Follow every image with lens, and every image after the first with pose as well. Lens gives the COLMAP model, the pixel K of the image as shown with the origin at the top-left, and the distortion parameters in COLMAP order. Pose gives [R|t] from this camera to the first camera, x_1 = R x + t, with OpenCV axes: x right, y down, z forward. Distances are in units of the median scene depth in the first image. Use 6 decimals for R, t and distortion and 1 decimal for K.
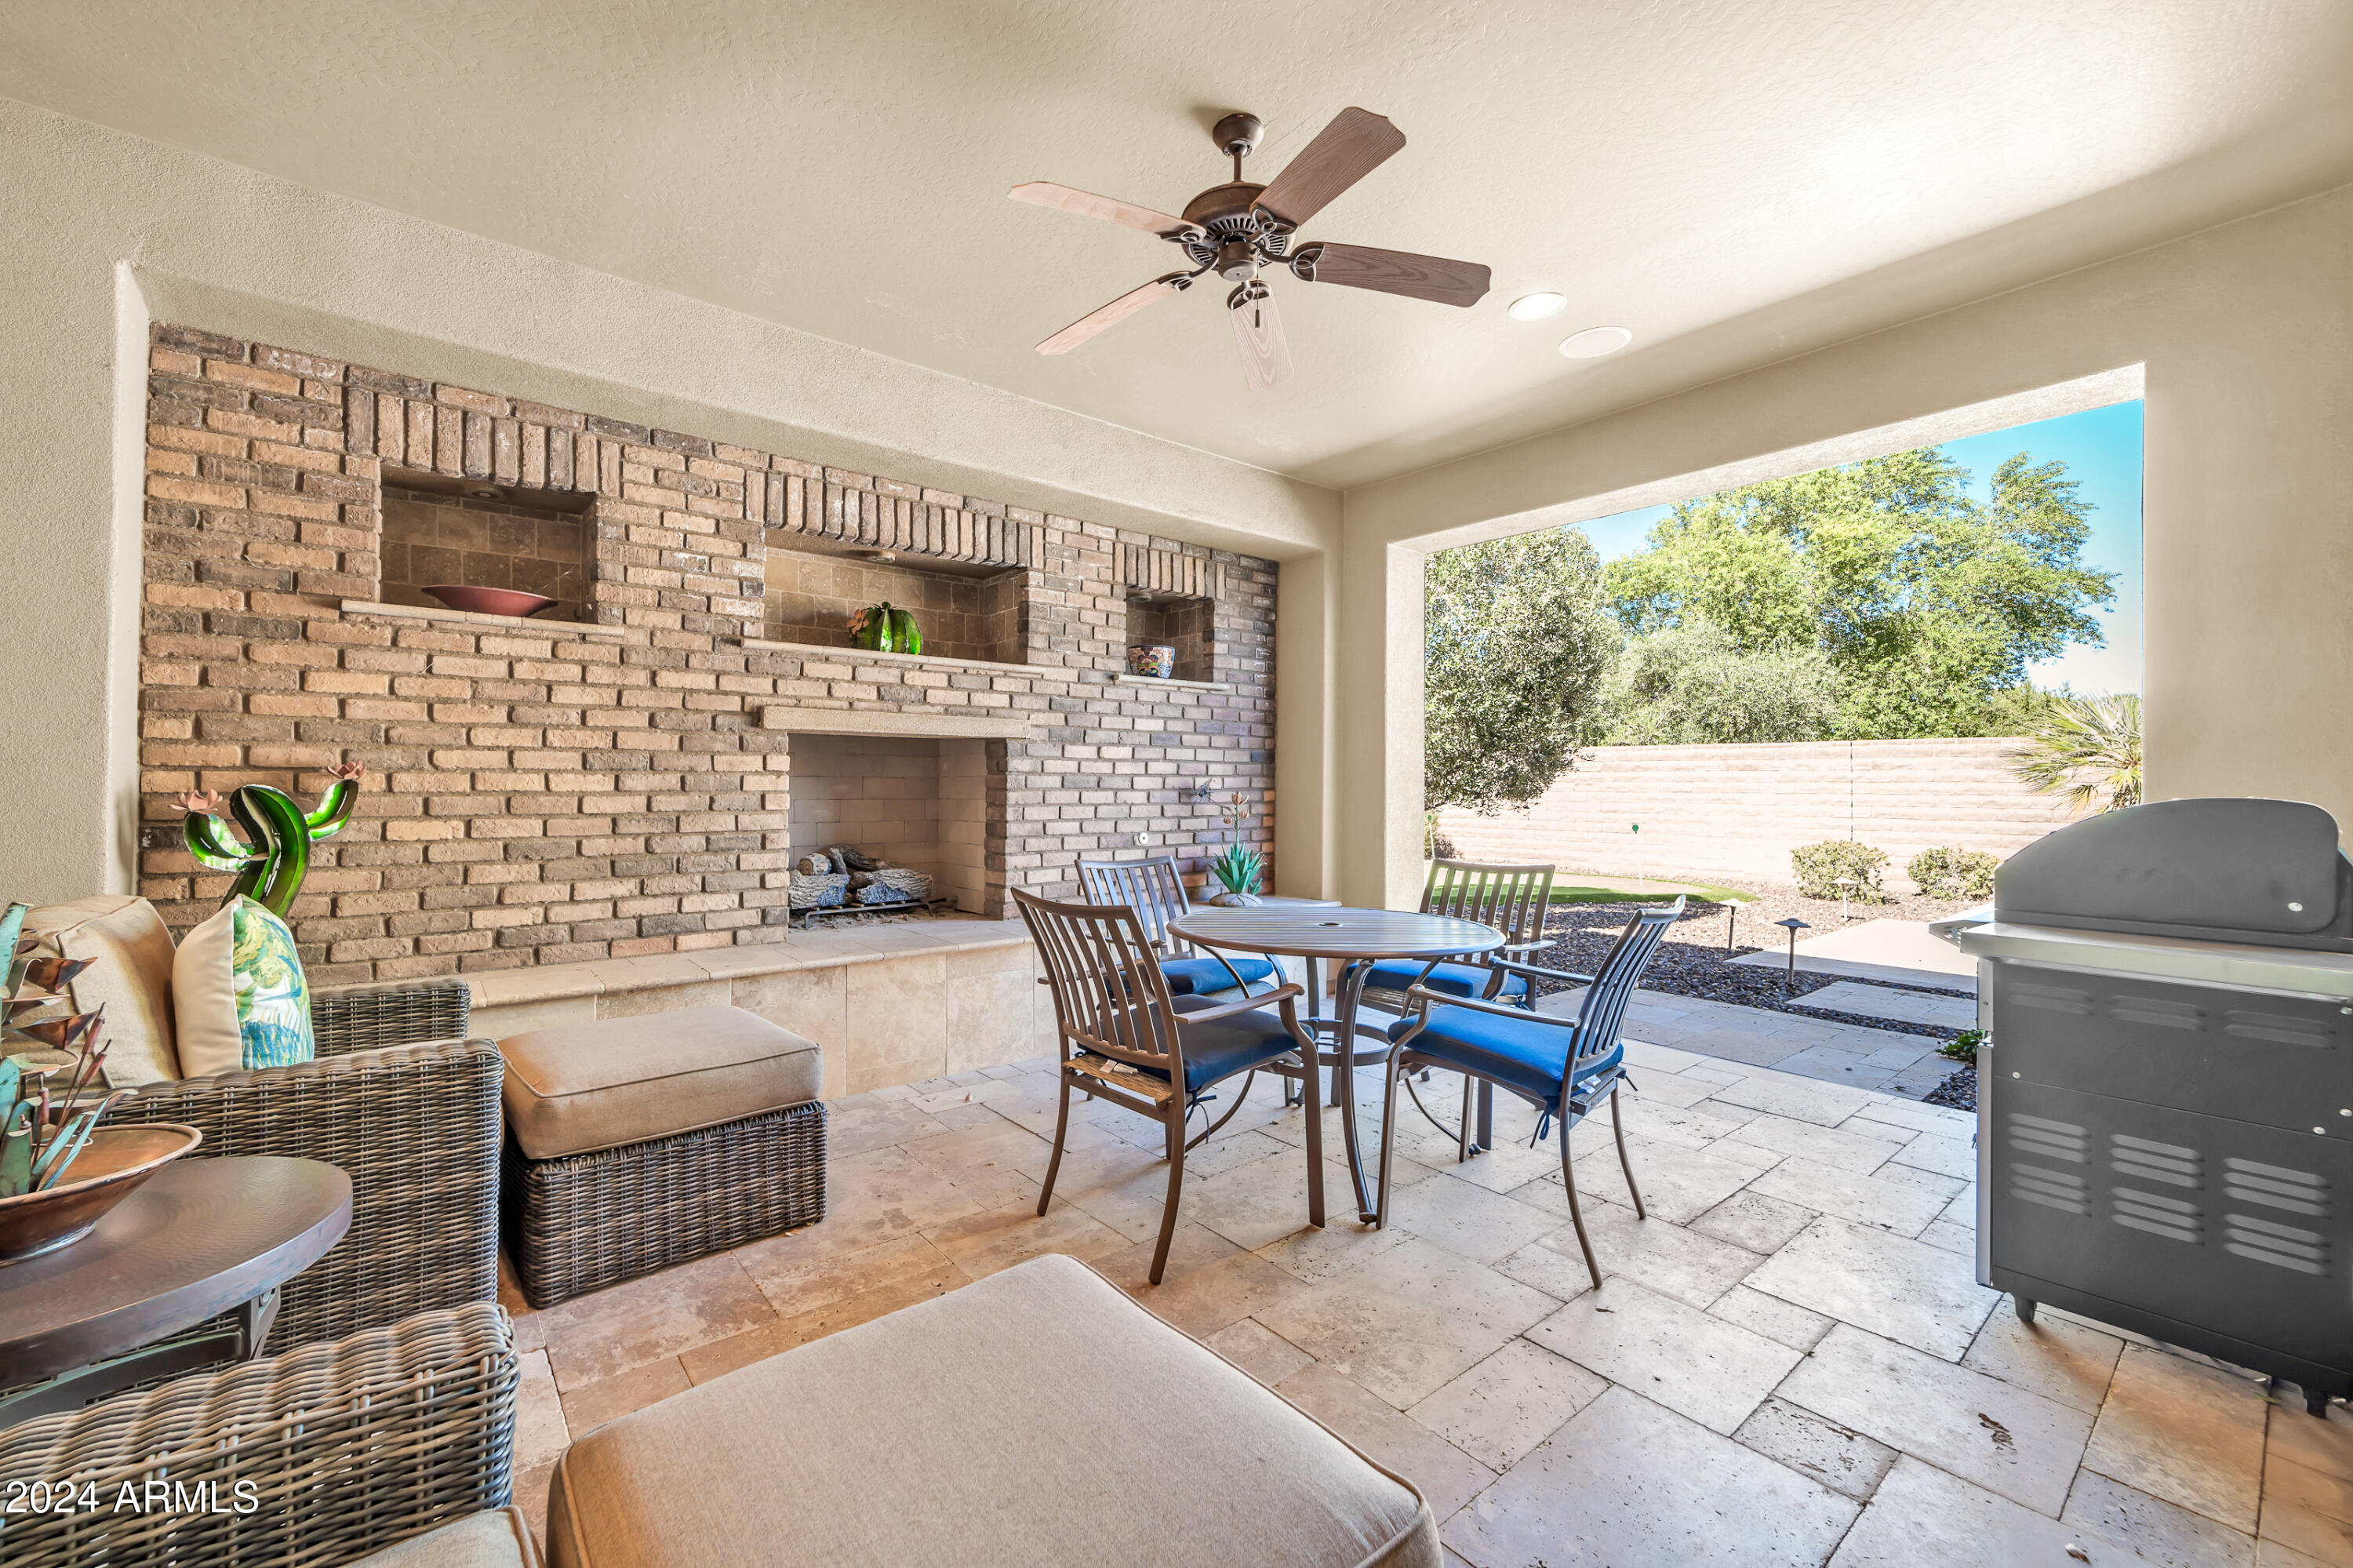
lens RADIAL K [[950.7, 0, 1167.7], [0, 950.7, 783.0], [0, 0, 1]] dist [0.002297, 0.000282]
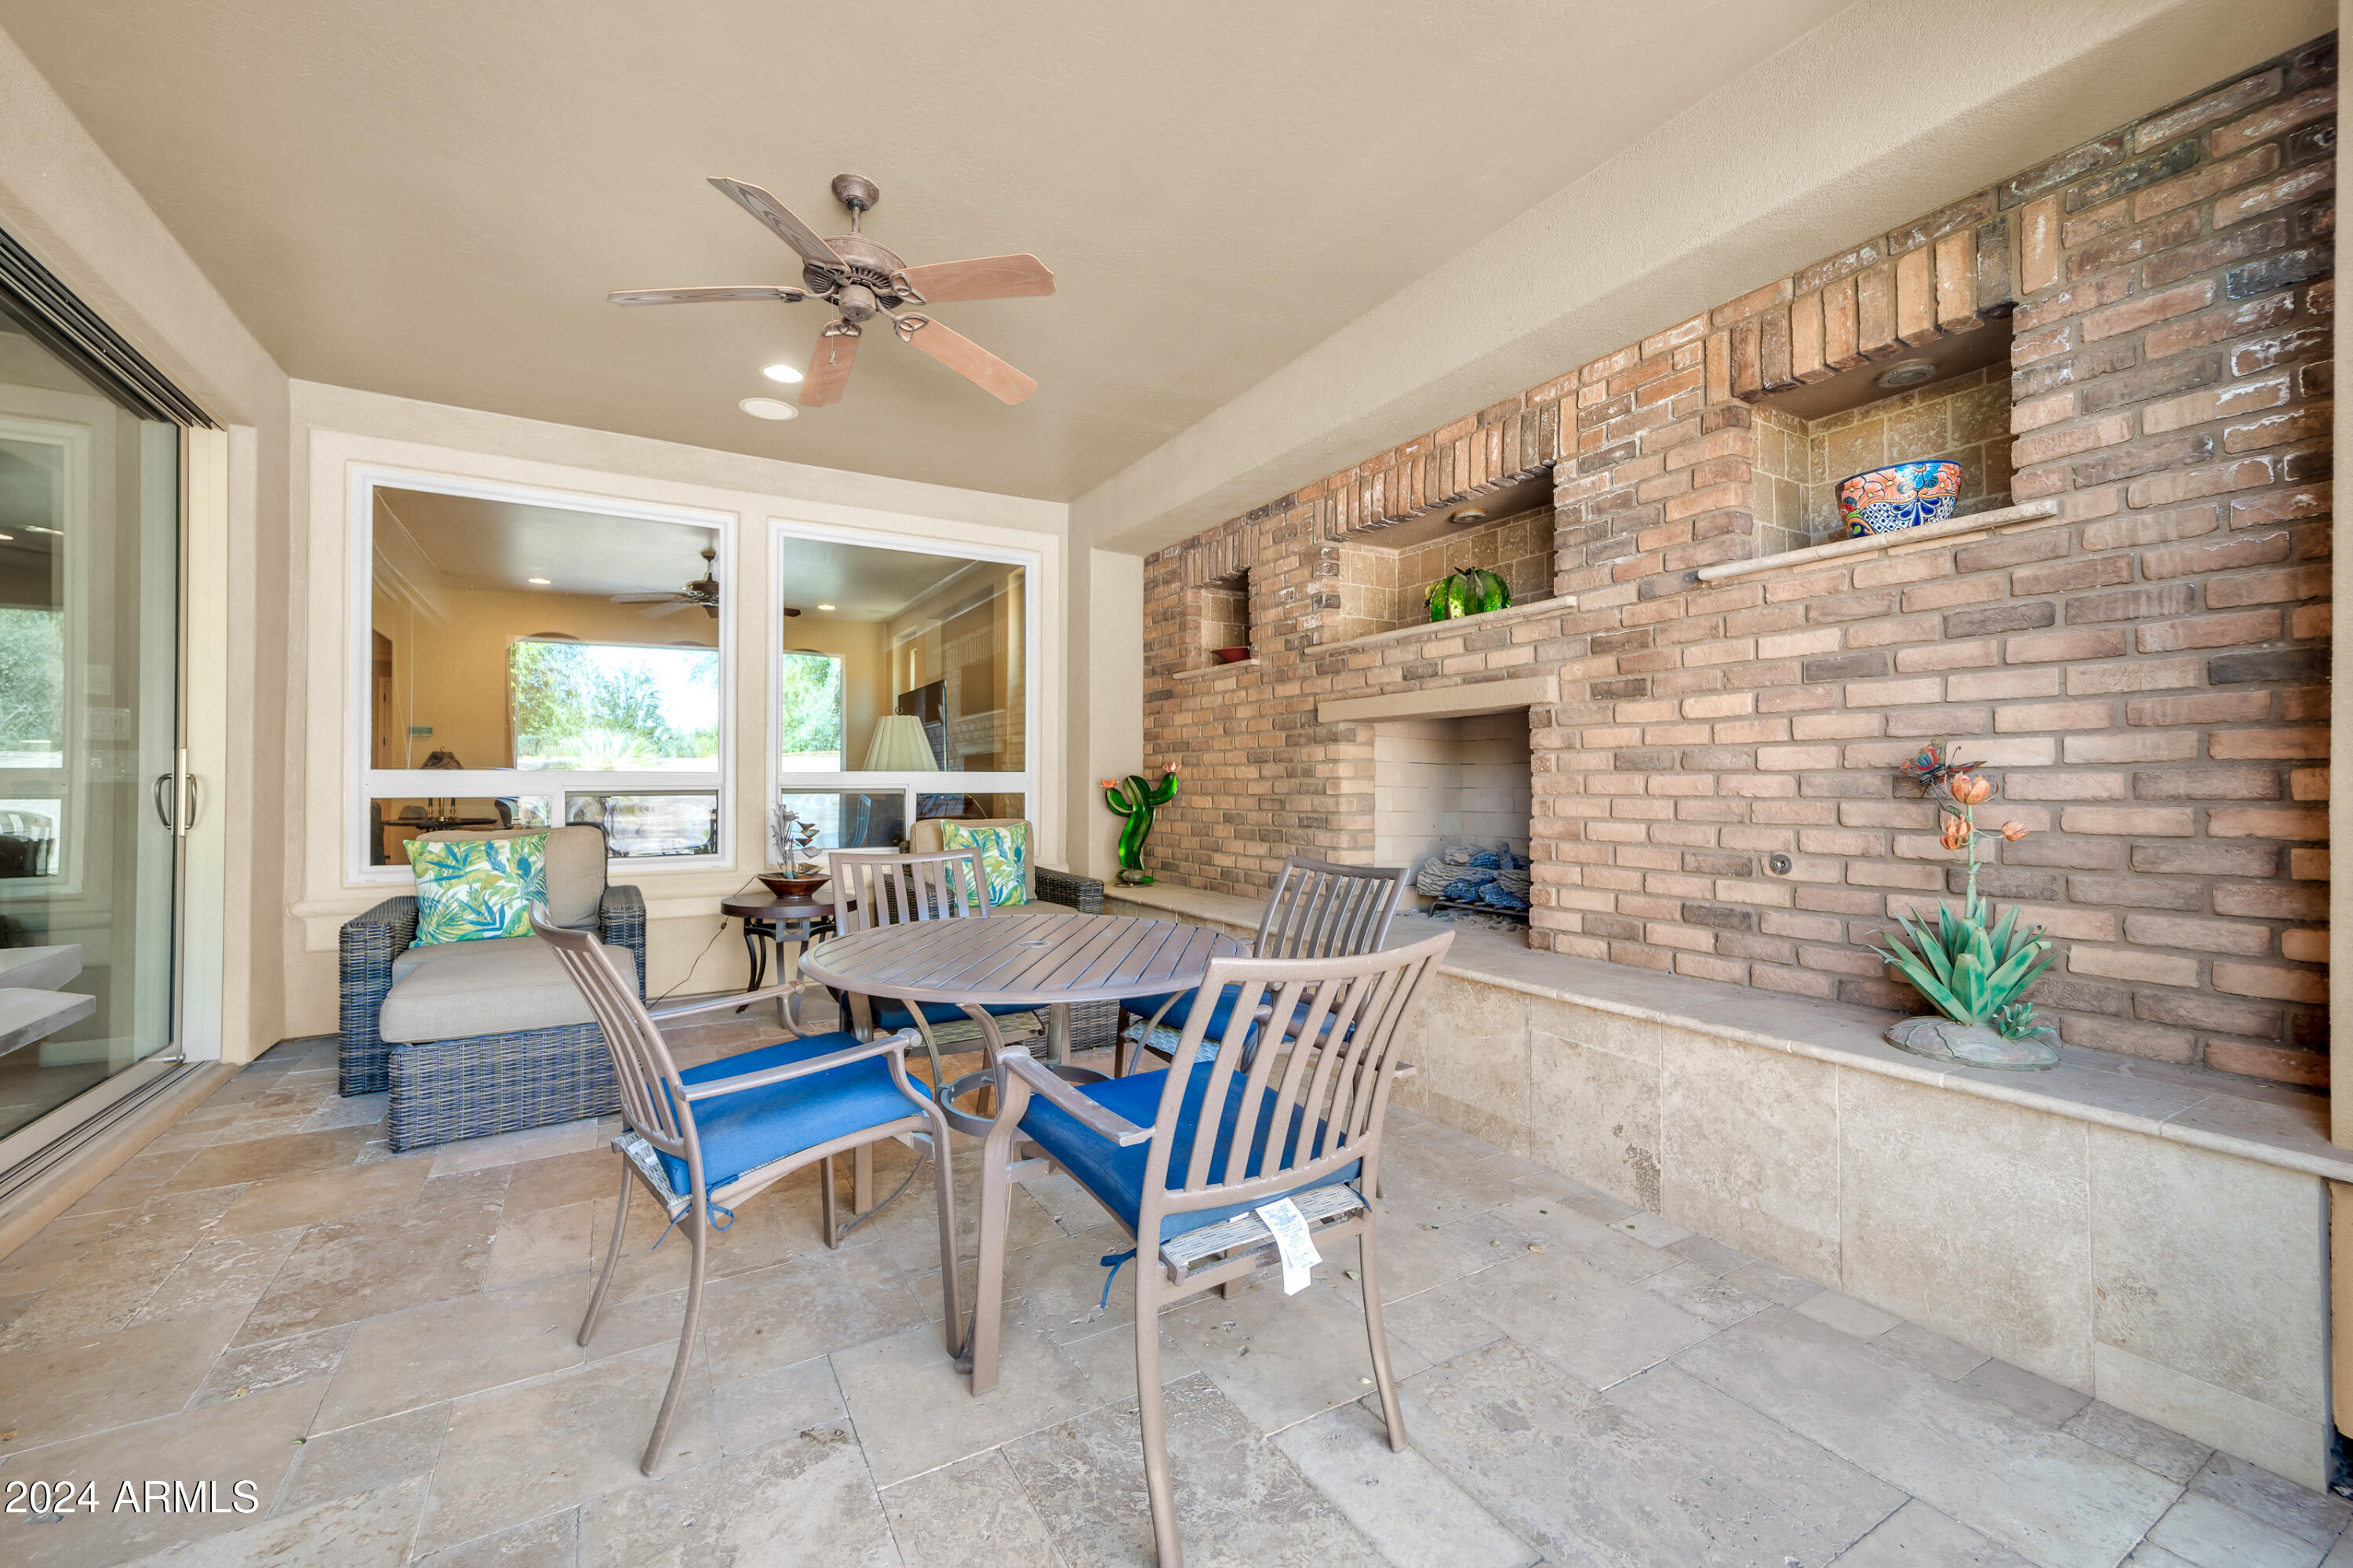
lens RADIAL K [[950.7, 0, 1168.6], [0, 950.7, 779.1], [0, 0, 1]] dist [0.002297, 0.000282]
pose [[-0.165104, -0.009018, -0.986235, 0.570714], [0.002784, 0.999950, -0.009610, 0.016424], [0.986272, -0.004332, -0.165071, 0.792897]]
